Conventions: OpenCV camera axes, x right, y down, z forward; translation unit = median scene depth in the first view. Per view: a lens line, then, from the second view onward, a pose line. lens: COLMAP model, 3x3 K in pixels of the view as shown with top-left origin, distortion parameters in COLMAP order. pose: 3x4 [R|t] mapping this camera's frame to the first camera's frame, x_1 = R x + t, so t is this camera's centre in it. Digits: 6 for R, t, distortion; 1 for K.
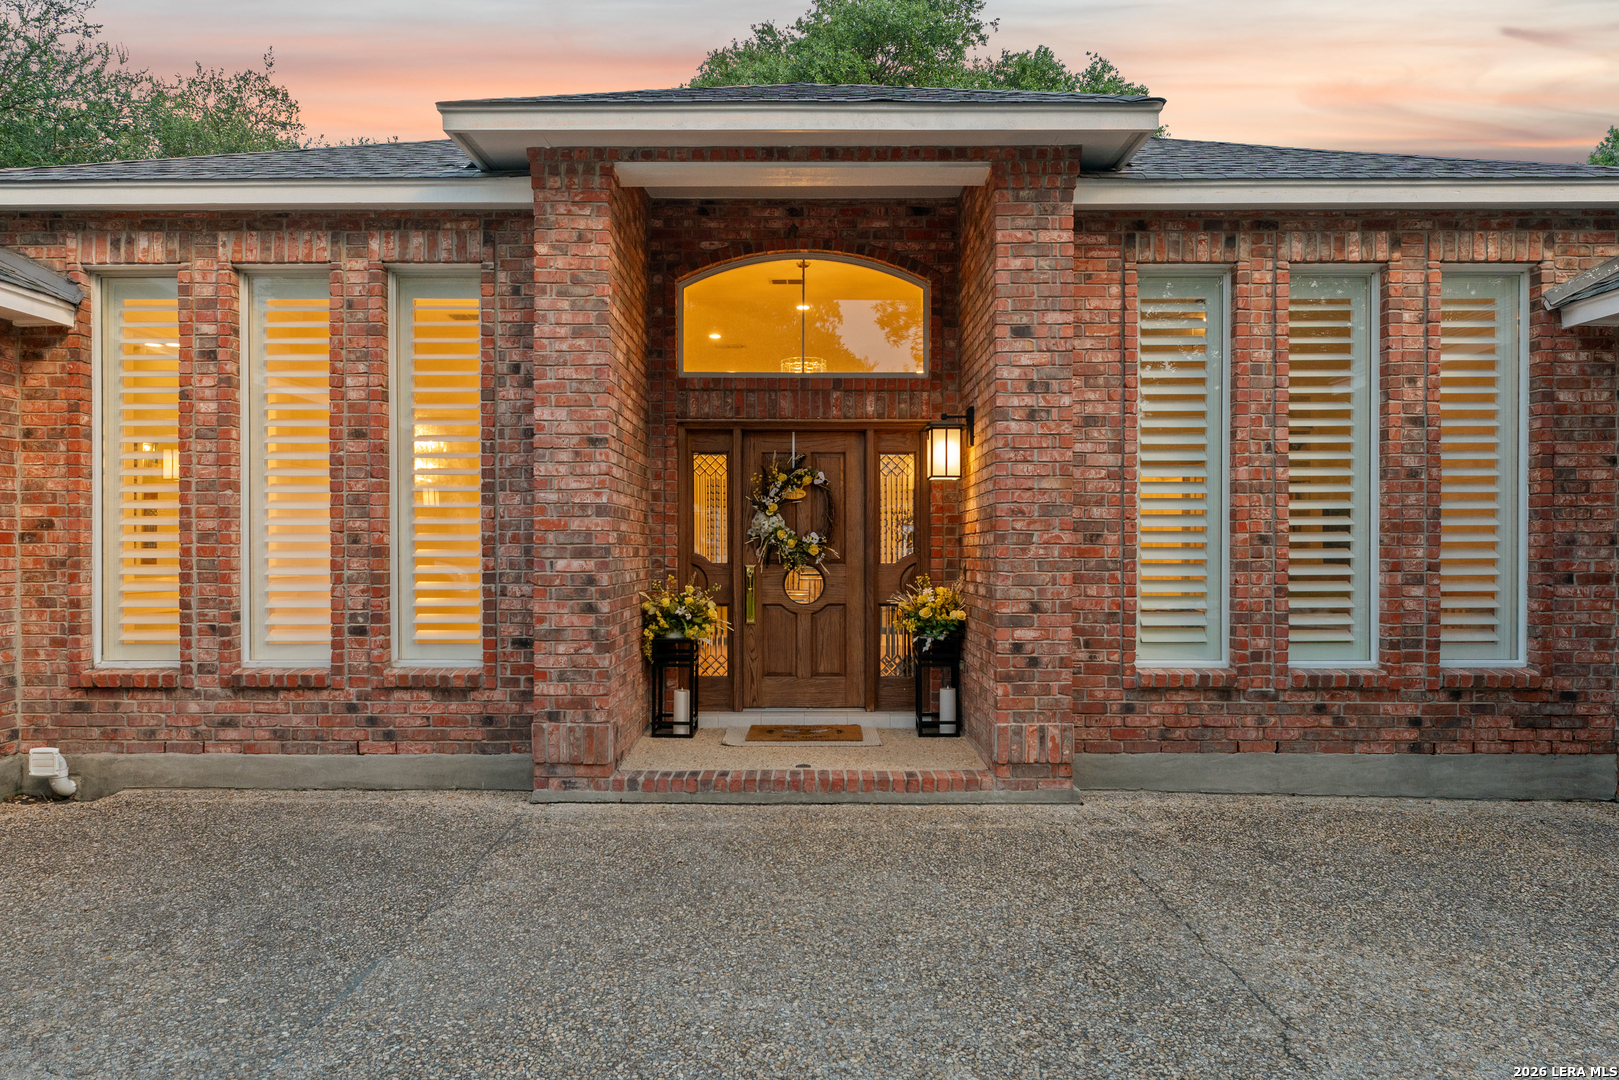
lens RADIAL K [[1004.2, 0, 808.0], [0, 1004.2, 552.3], [0, 0, 1]] dist [-0.000270, -0.005872]
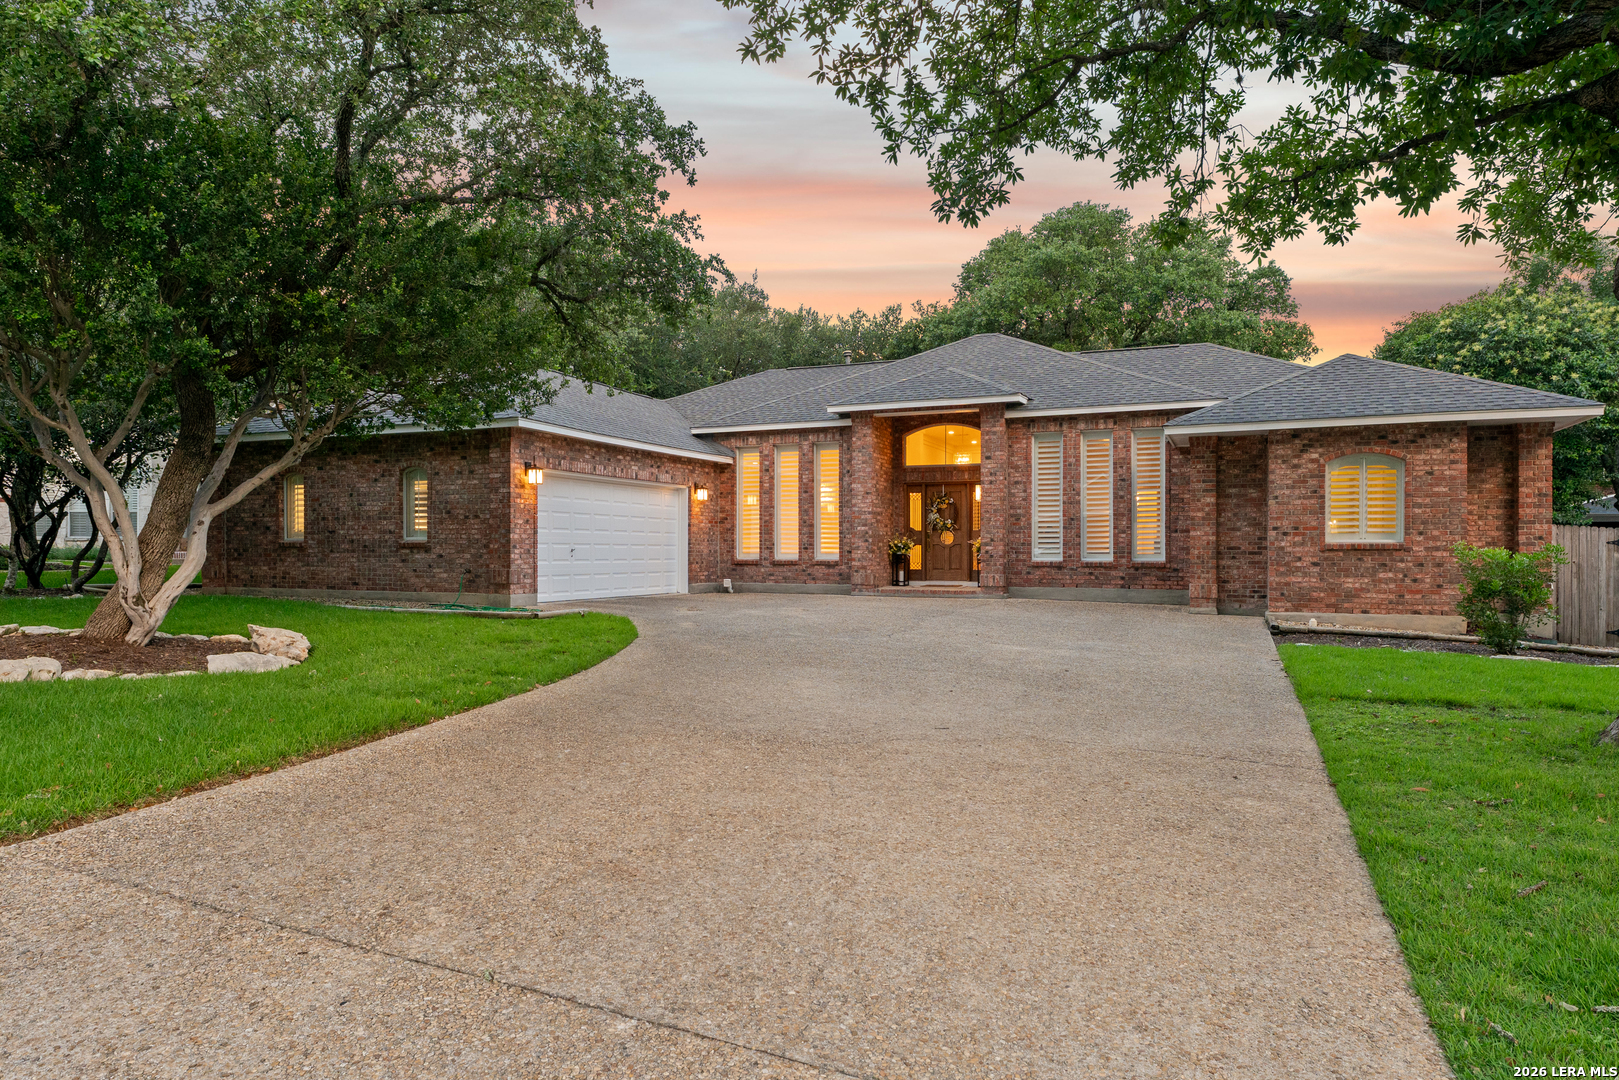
lens RADIAL K [[1004.2, 0, 808.0], [0, 1004.2, 552.3], [0, 0, 1]] dist [-0.000270, -0.005872]
pose [[0.921462, 0.001572, -0.388466, 0.911104], [-0.003122, 0.999989, -0.003358, 0.103746], [0.388456, 0.004306, 0.921457, -2.202860]]
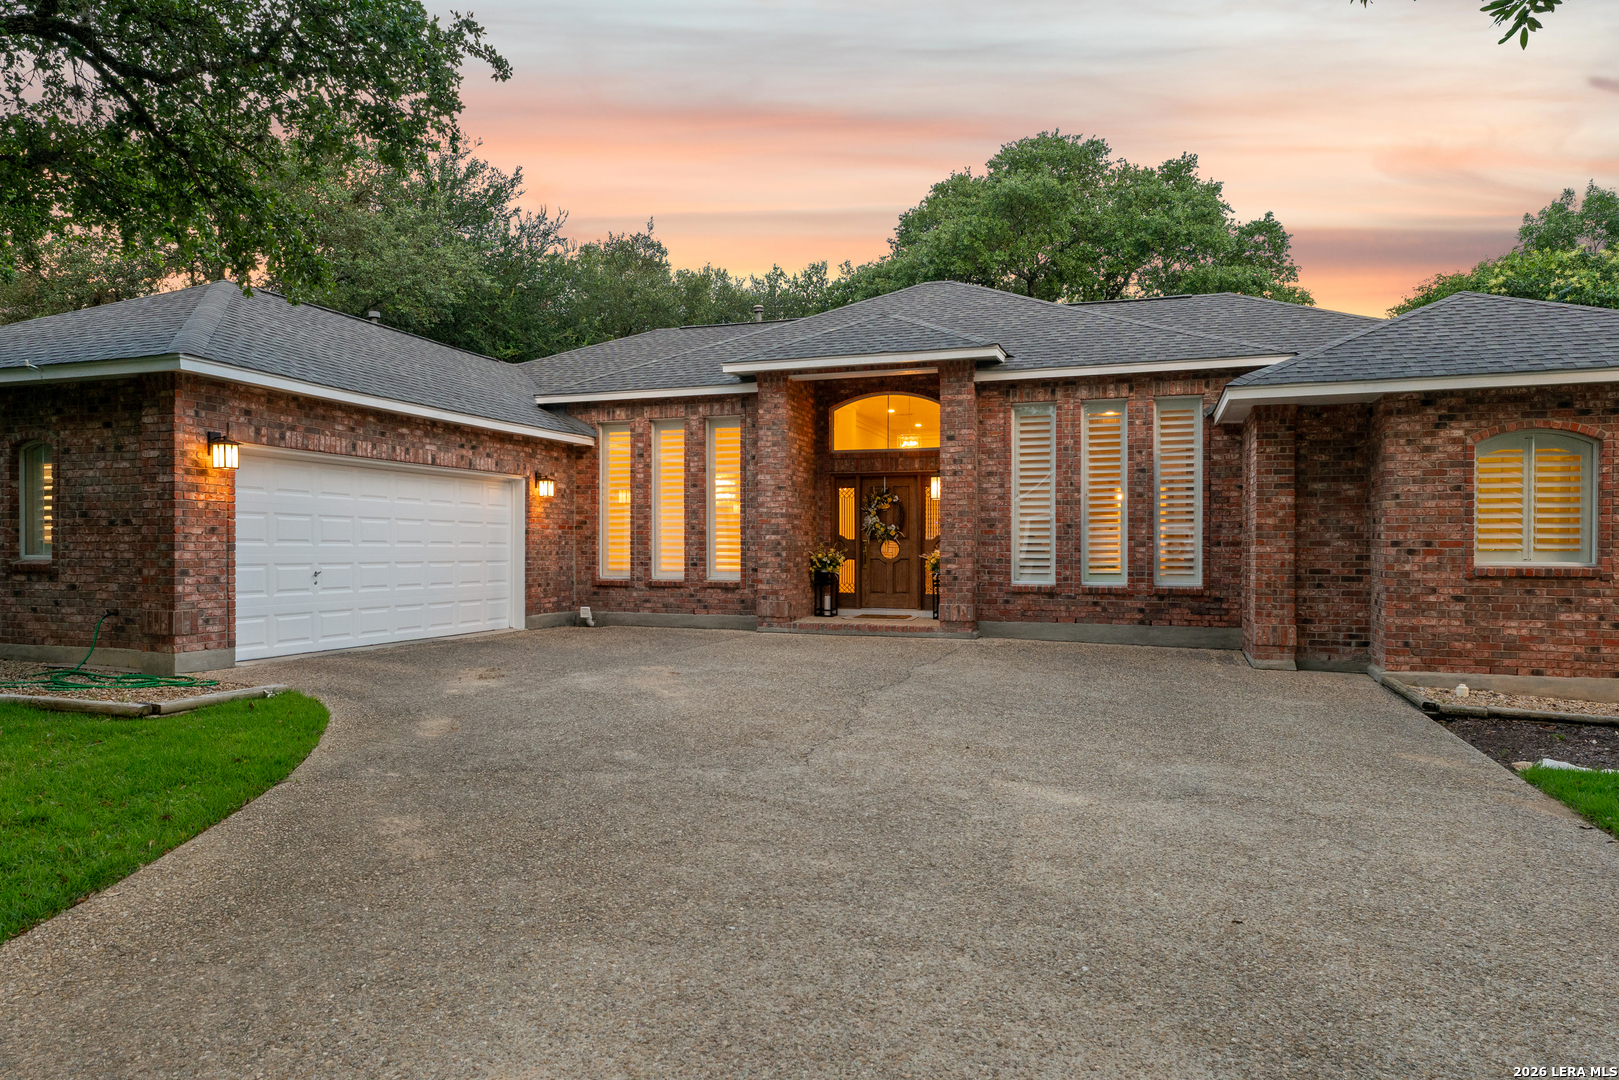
lens RADIAL K [[1004.2, 0, 808.0], [0, 1004.2, 552.3], [0, 0, 1]] dist [-0.000270, -0.005872]
pose [[0.947959, 0.003166, -0.318376, 0.612556], [-0.003570, 0.999993, -0.000685, 0.048784], [0.318372, 0.001786, 0.947964, -1.271780]]
